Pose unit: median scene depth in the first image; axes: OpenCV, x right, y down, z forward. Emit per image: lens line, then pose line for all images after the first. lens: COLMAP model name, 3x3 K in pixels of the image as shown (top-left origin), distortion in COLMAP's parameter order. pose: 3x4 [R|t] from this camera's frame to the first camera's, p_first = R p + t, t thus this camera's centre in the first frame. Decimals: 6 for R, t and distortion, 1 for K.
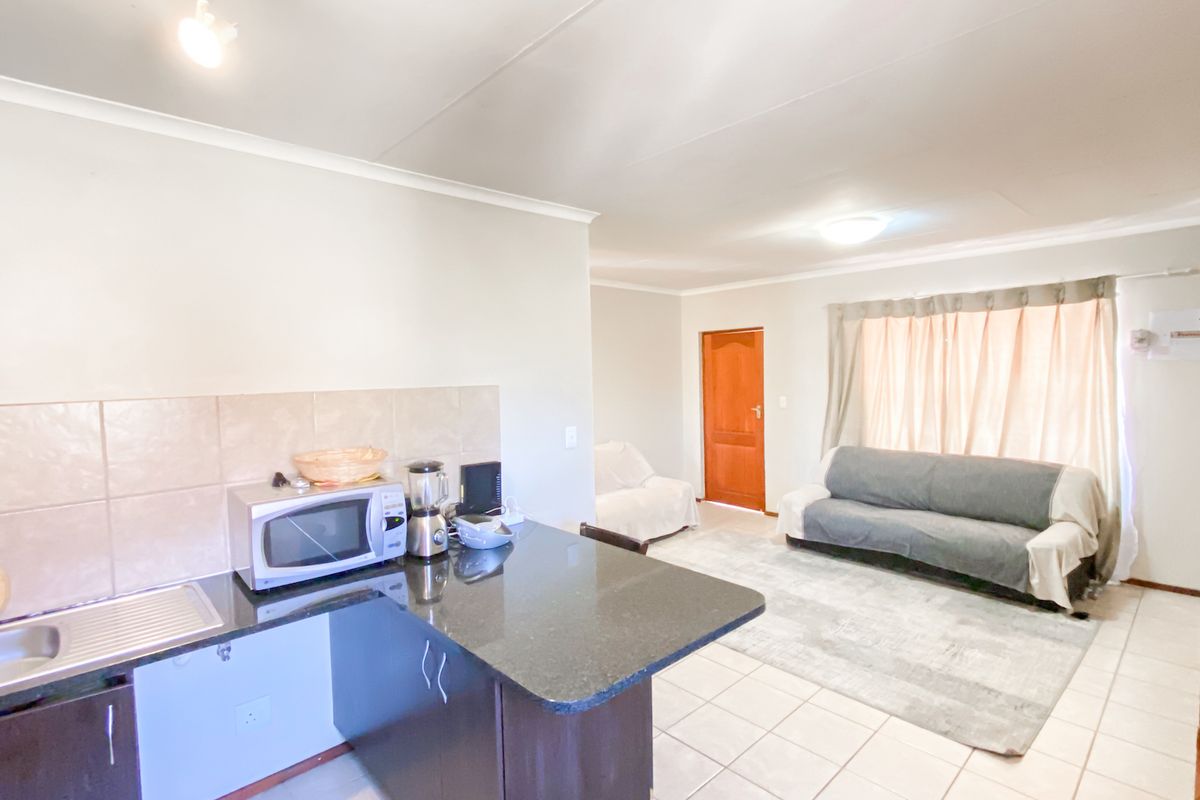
lens RADIAL K [[583.1, 0, 598.3], [0, 583.1, 391.5], [0, 0, 1]] dist [0.000962, -0.007337]
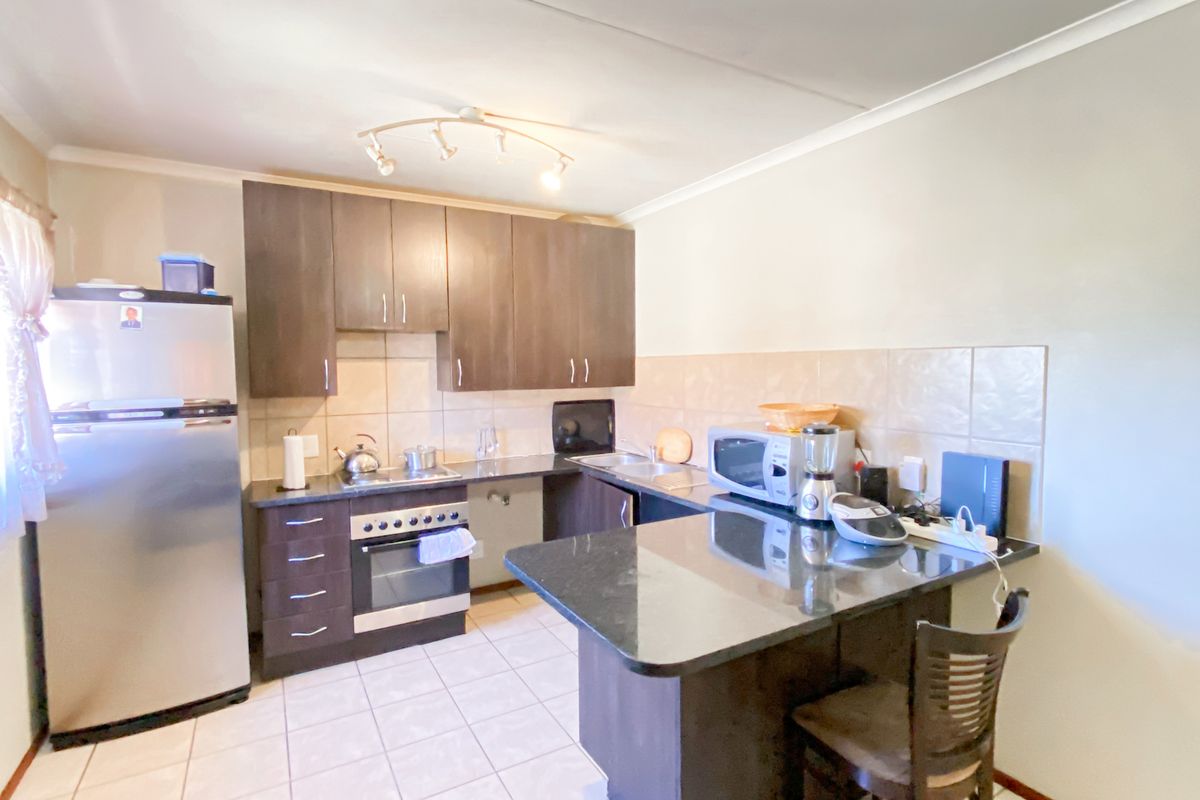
lens RADIAL K [[583.1, 0, 598.3], [0, 583.1, 391.5], [0, 0, 1]] dist [0.000962, -0.007337]
pose [[-0.221778, 0.069435, -0.972622, 0.369395], [-0.029659, 0.996520, 0.077904, 0.001460], [0.974646, 0.046124, -0.218947, 0.437276]]
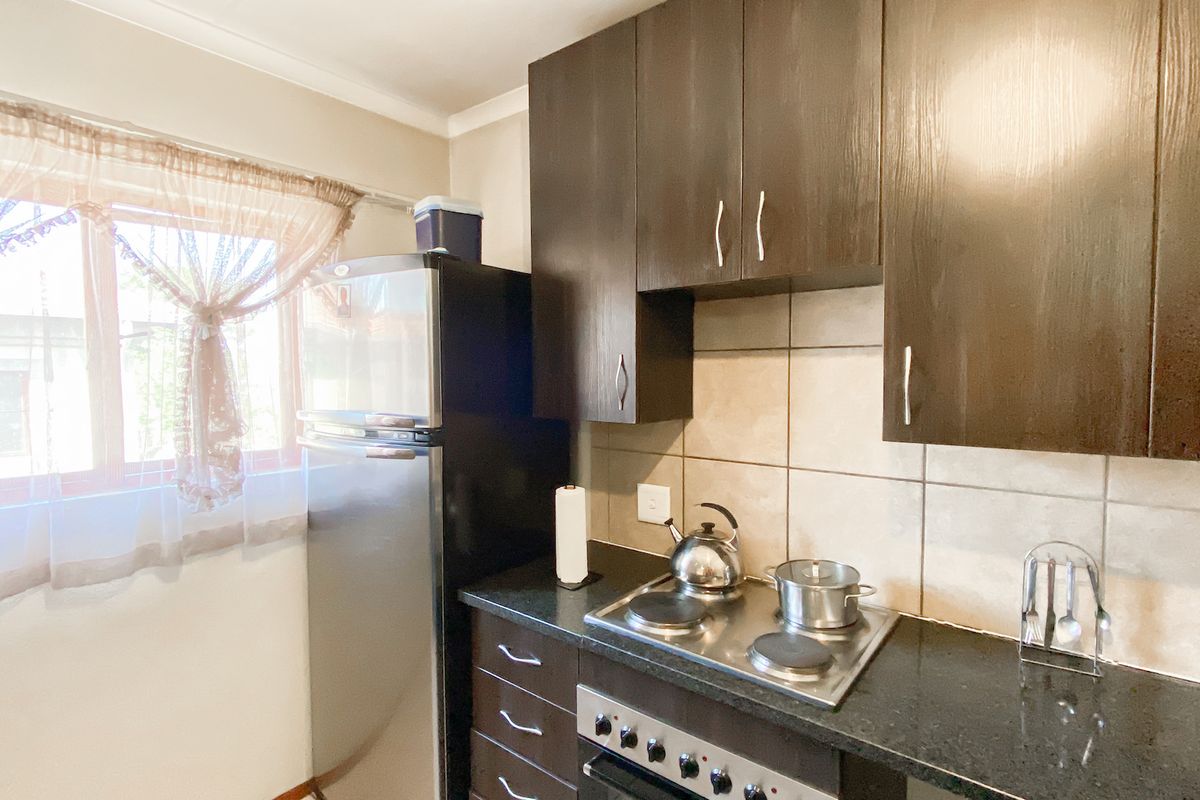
lens RADIAL K [[583.1, 0, 598.3], [0, 583.1, 391.5], [0, 0, 1]] dist [0.000962, -0.007337]
pose [[-0.989051, 0.037354, -0.142766, -0.146488], [0.024437, 0.995534, 0.091187, 0.016530], [0.145535, 0.086700, -0.985547, 0.328558]]
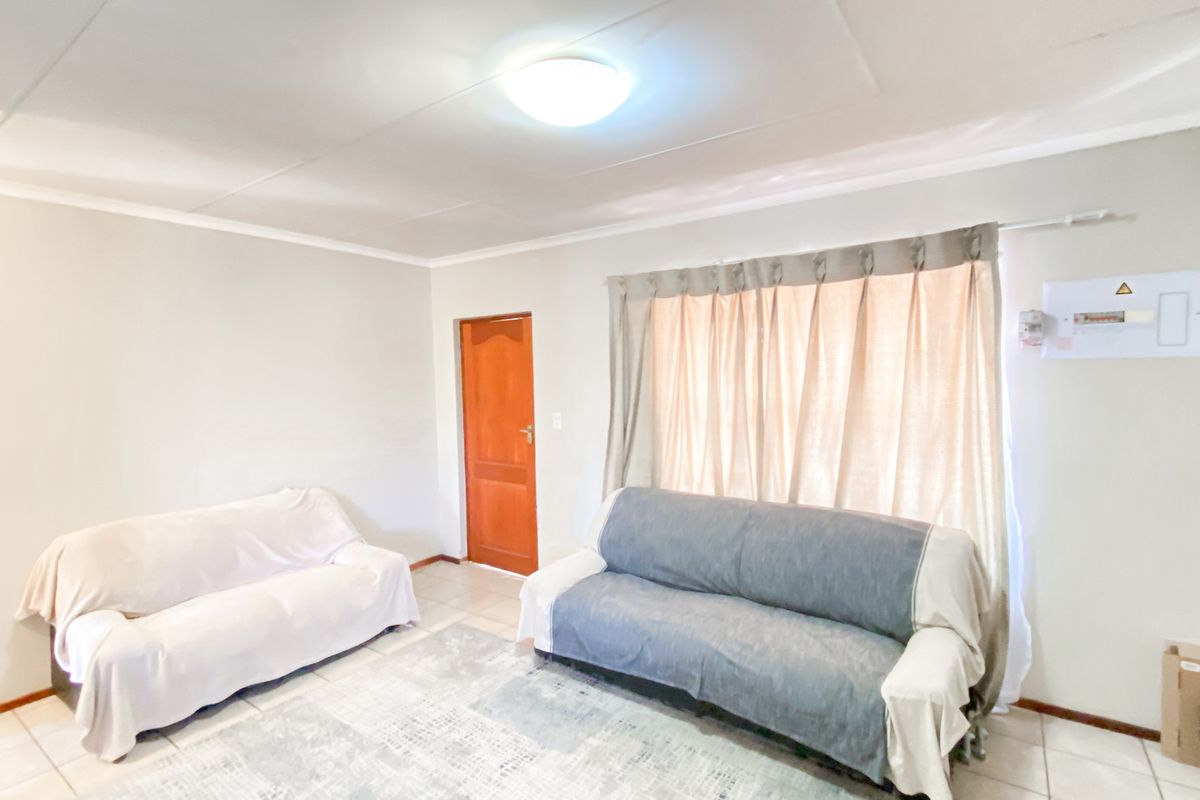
lens RADIAL K [[583.1, 0, 598.3], [0, 583.1, 391.5], [0, 0, 1]] dist [0.000962, -0.007337]
pose [[0.977427, -0.010339, 0.211019, 0.291140], [0.011426, 0.999927, -0.003934, -0.017948], [-0.210963, 0.006256, 0.977474, 0.416799]]
